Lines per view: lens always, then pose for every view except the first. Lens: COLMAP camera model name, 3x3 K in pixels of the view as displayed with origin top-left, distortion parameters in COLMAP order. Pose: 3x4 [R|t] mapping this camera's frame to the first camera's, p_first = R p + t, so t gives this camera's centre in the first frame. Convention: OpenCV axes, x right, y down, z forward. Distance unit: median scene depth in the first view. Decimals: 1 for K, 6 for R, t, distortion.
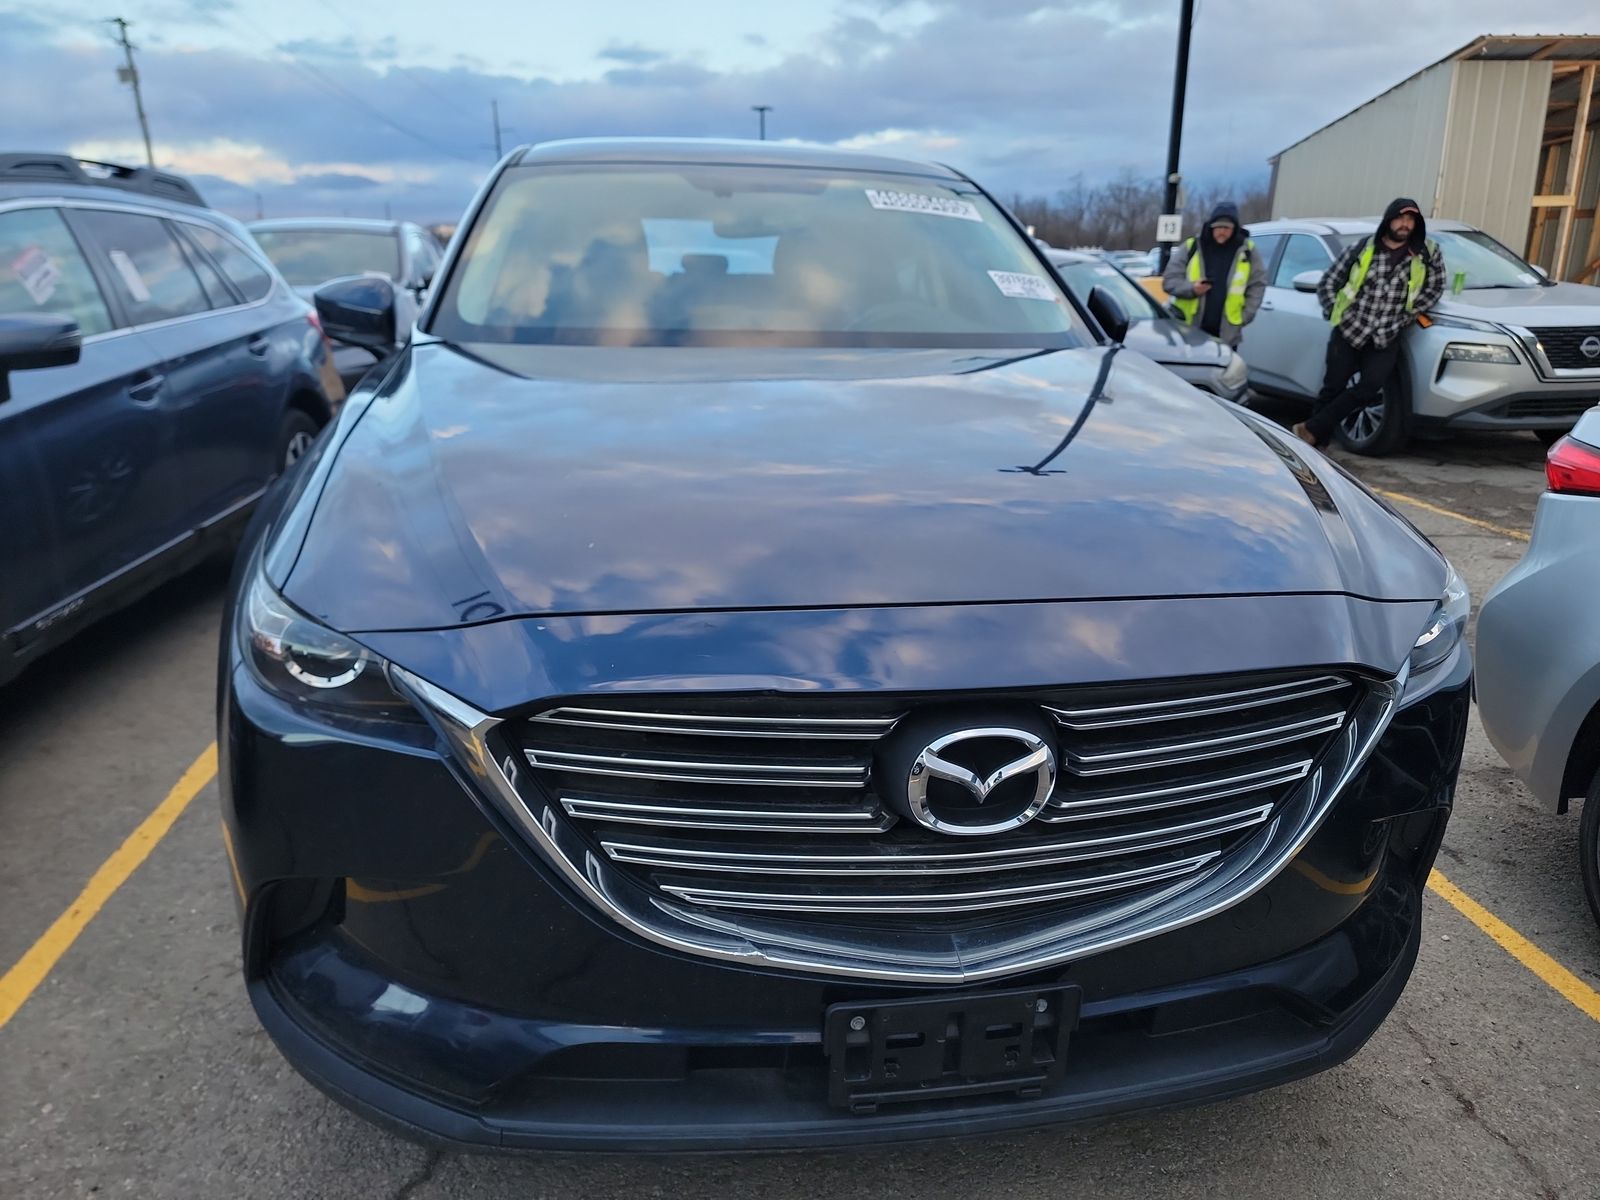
lens RADIAL K [[1120.6, 0, 799.2], [0, 1120.6, 606.9], [0, 0, 1]] dist [0.077735, -0.061587]
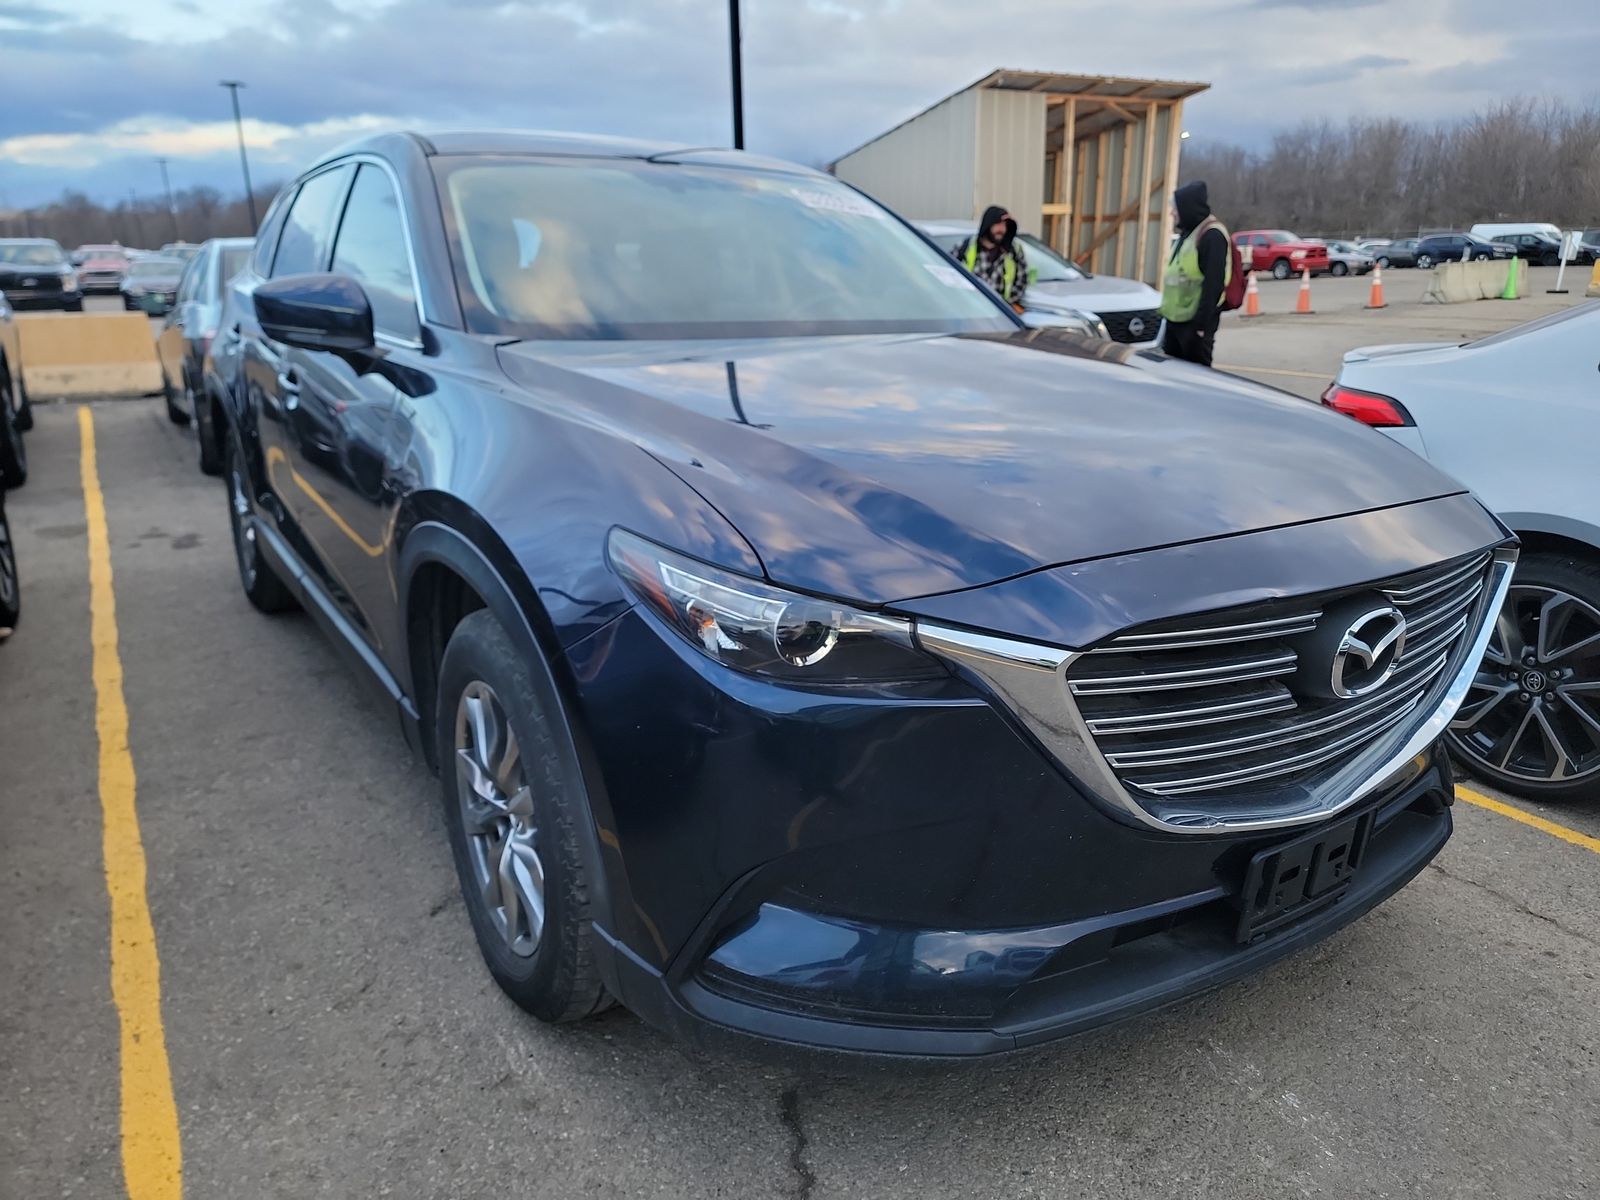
lens RADIAL K [[1120.6, 0, 799.2], [0, 1120.6, 606.9], [0, 0, 1]] dist [0.077735, -0.061587]
pose [[0.909212, -0.126623, 0.396611, -0.172327], [0.125615, 0.991666, 0.028634, -0.002838], [-0.396931, 0.023787, 0.917540, 0.011464]]
